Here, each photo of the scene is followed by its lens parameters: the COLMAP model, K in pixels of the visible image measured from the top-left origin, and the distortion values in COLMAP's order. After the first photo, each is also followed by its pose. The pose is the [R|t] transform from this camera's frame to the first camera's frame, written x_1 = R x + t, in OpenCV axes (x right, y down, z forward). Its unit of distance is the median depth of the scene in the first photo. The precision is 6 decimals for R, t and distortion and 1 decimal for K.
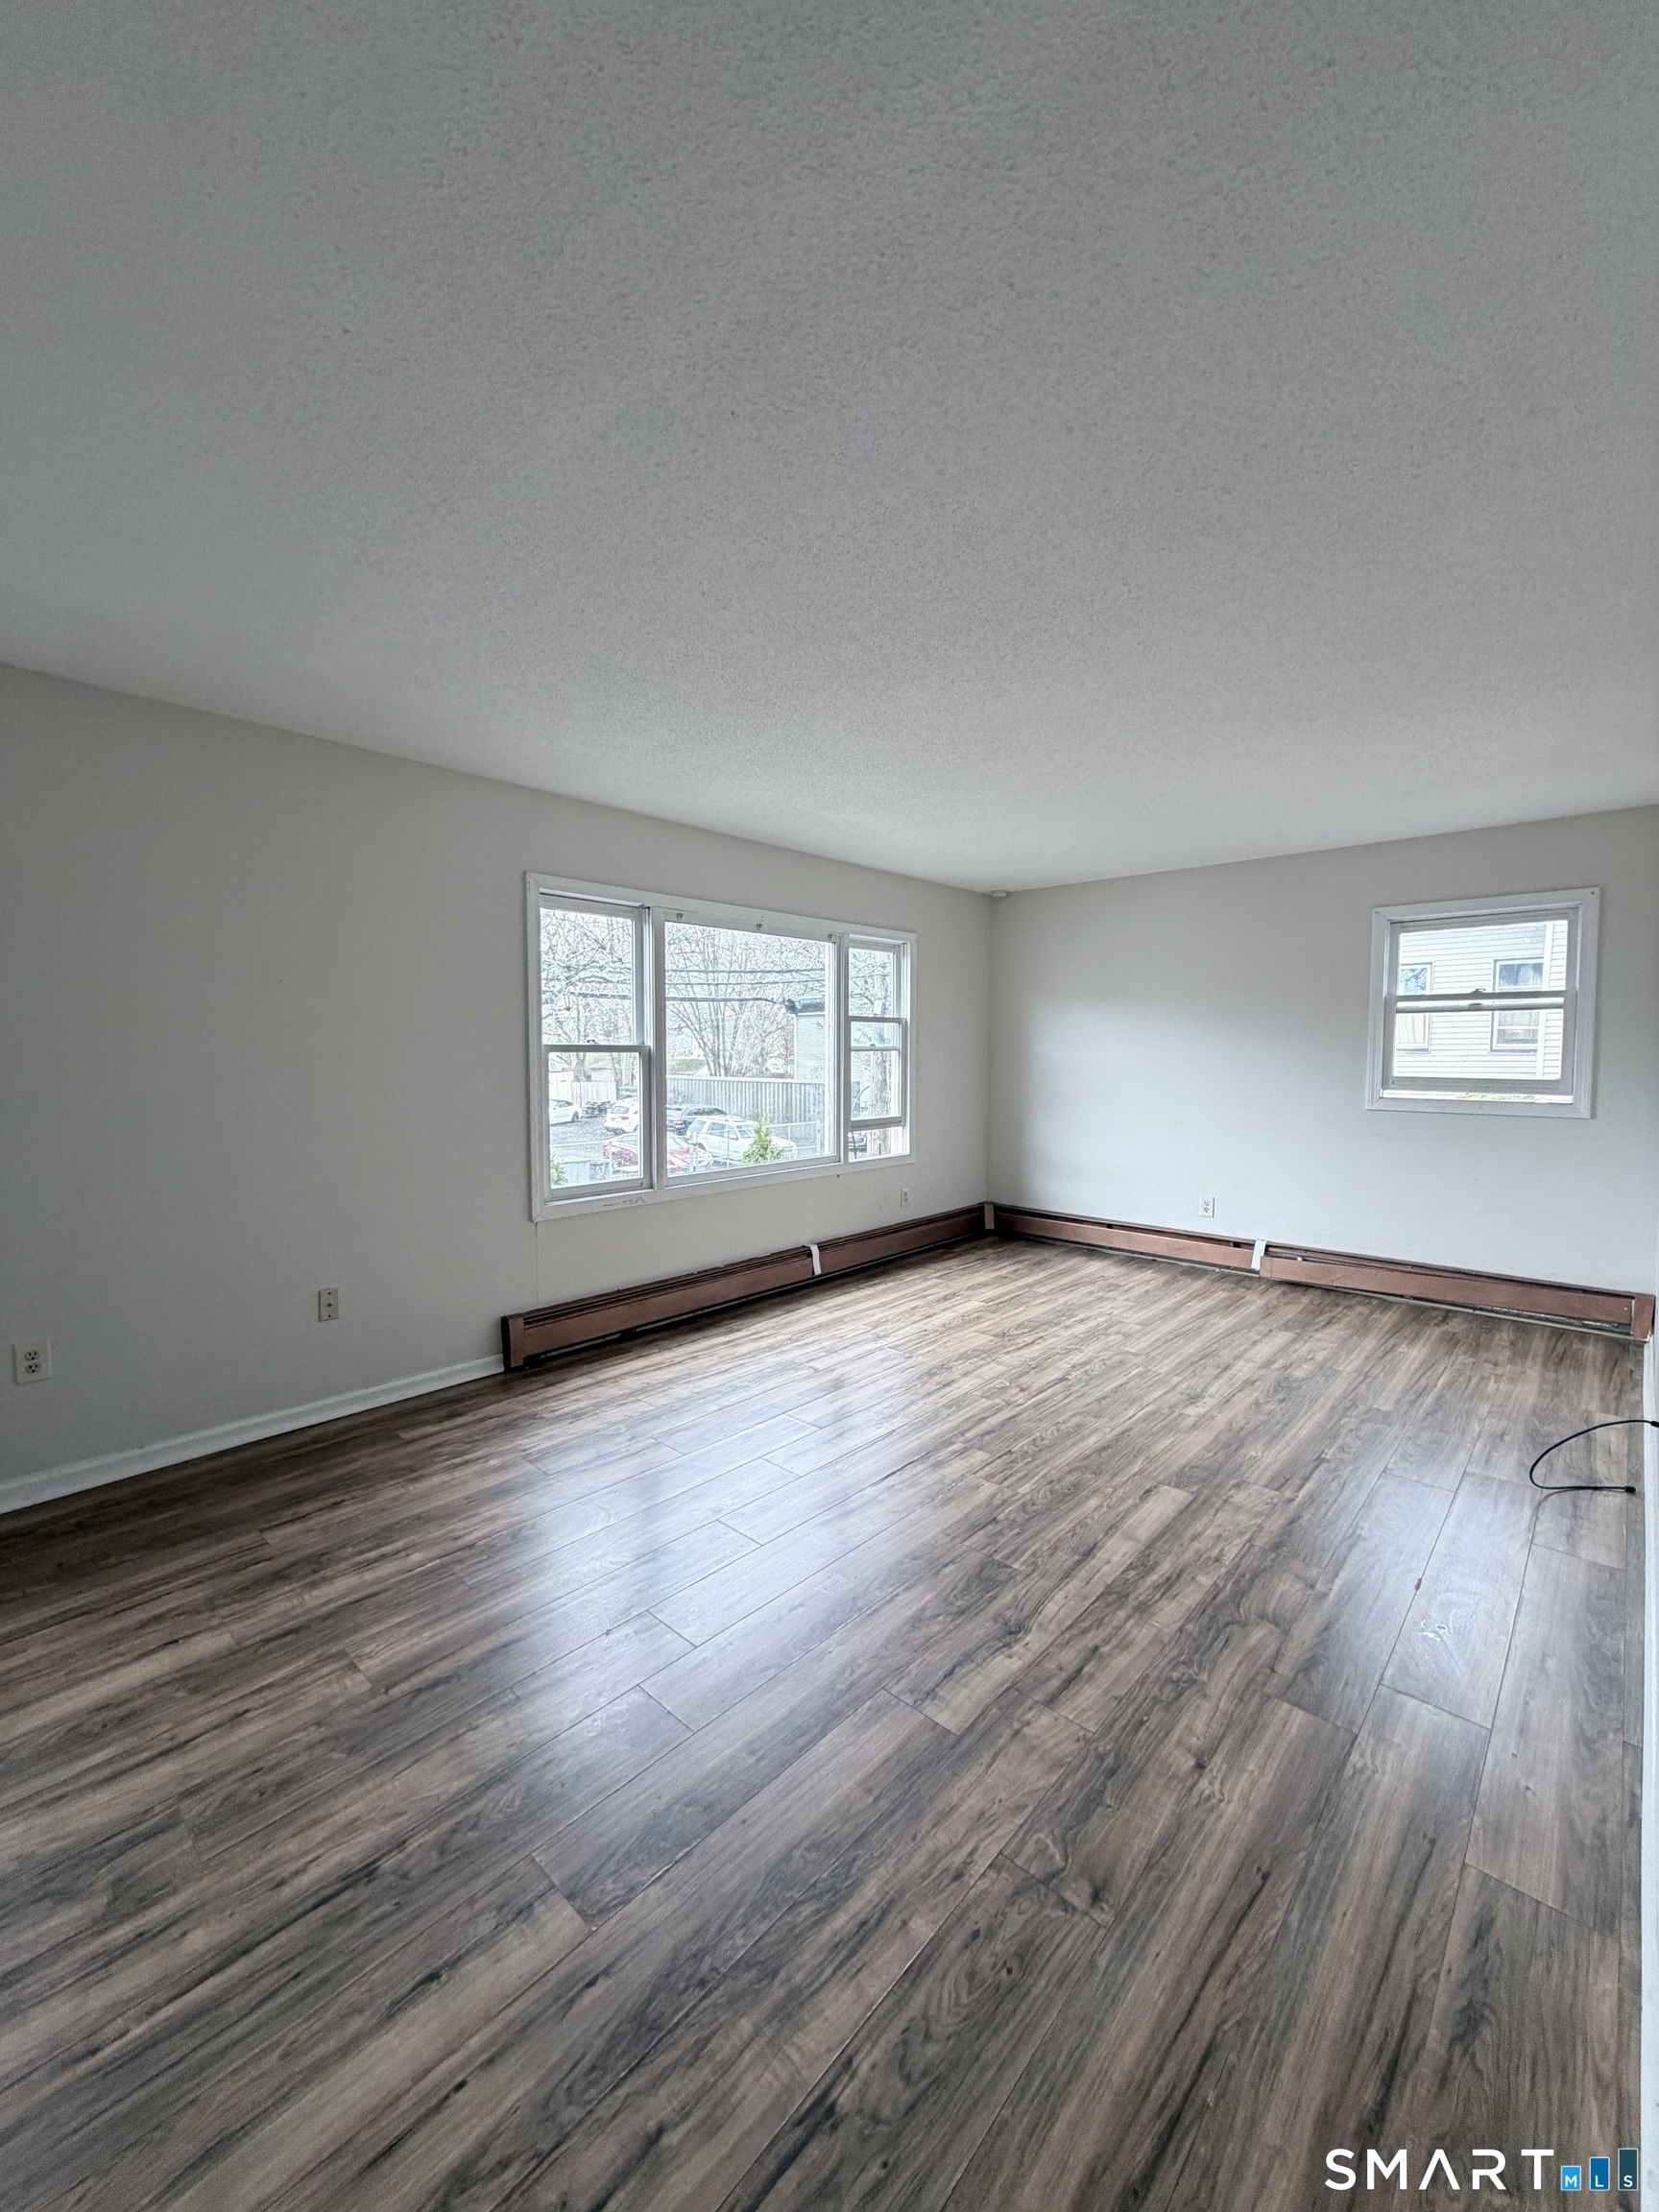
lens RADIAL K [[882.0, 0, 816.7], [0, 882.0, 1099.1], [0, 0, 1]] dist [-0.001902, 0.000706]
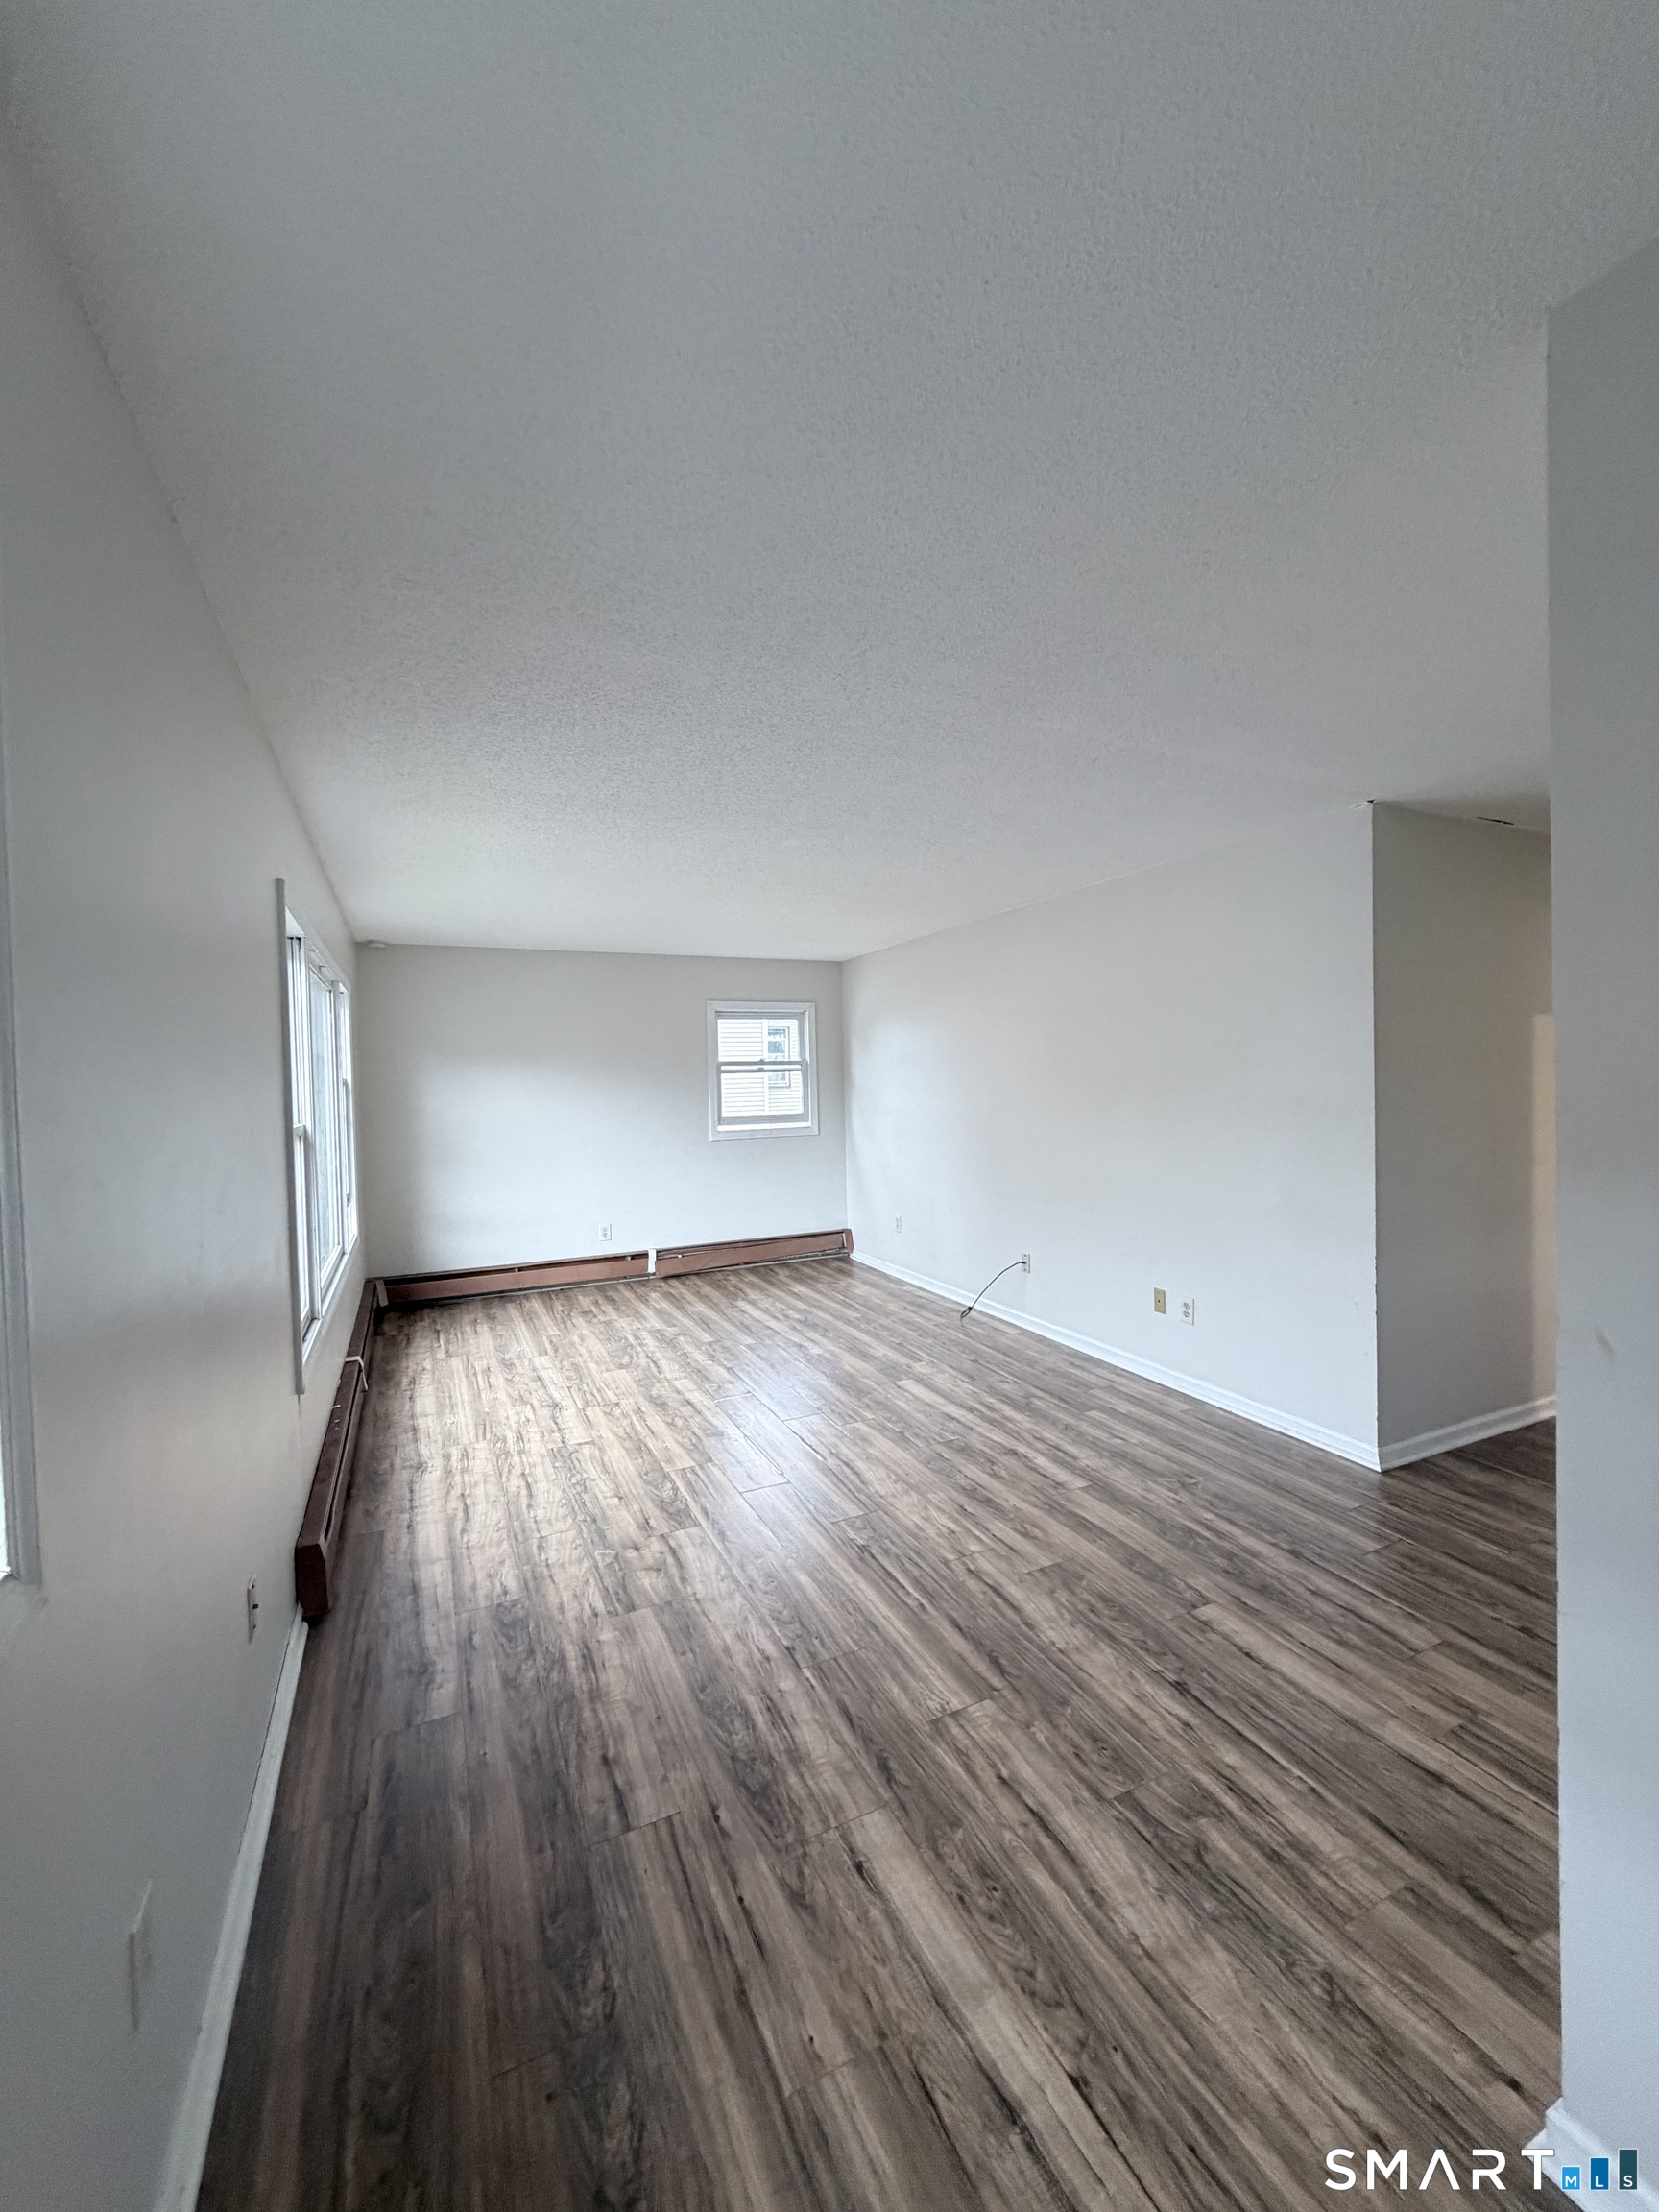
lens RADIAL K [[882.0, 0, 833.5], [0, 882.0, 1102.8], [0, 0, 1]] dist [-0.001902, 0.000706]
pose [[0.366921, -0.035817, 0.929563, -0.909285], [0.078019, 0.996923, 0.007616, -0.064917], [-0.926975, 0.069729, 0.368586, 0.409386]]
